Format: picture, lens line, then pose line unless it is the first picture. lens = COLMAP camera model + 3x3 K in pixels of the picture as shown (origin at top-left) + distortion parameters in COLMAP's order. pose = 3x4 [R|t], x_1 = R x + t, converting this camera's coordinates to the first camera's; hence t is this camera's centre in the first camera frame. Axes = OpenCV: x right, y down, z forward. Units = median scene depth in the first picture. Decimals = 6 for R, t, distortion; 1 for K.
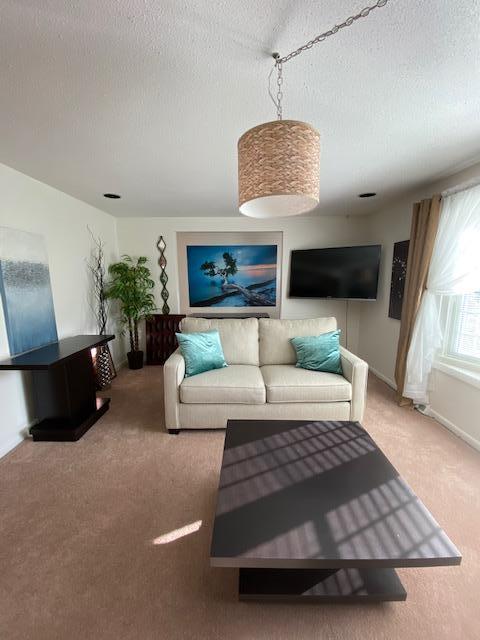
lens RADIAL K [[247.5, 0, 240.0], [0, 247.5, 320.0], [0, 0, 1]] dist [0.001225, -0.000006]
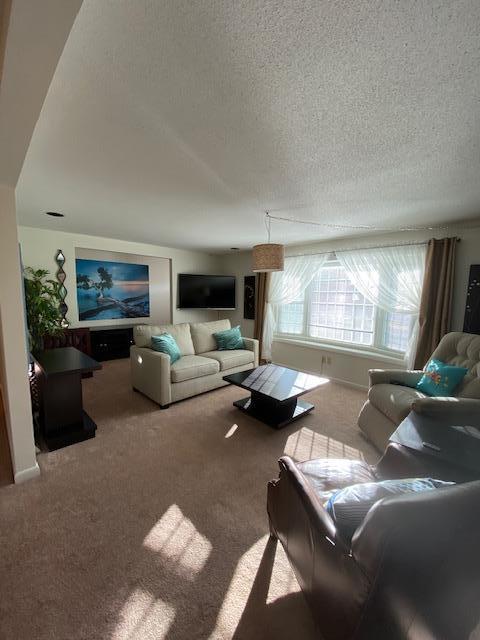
lens RADIAL K [[255.8, 0, 221.1], [0, 255.8, 321.6], [0, 0, 1]] dist [0.000619, -0.000018]
pose [[0.737056, -0.053844, 0.673684, -0.624363], [0.085563, 0.996235, -0.013988, 0.019384], [-0.670394, 0.067952, 0.738887, -0.176874]]
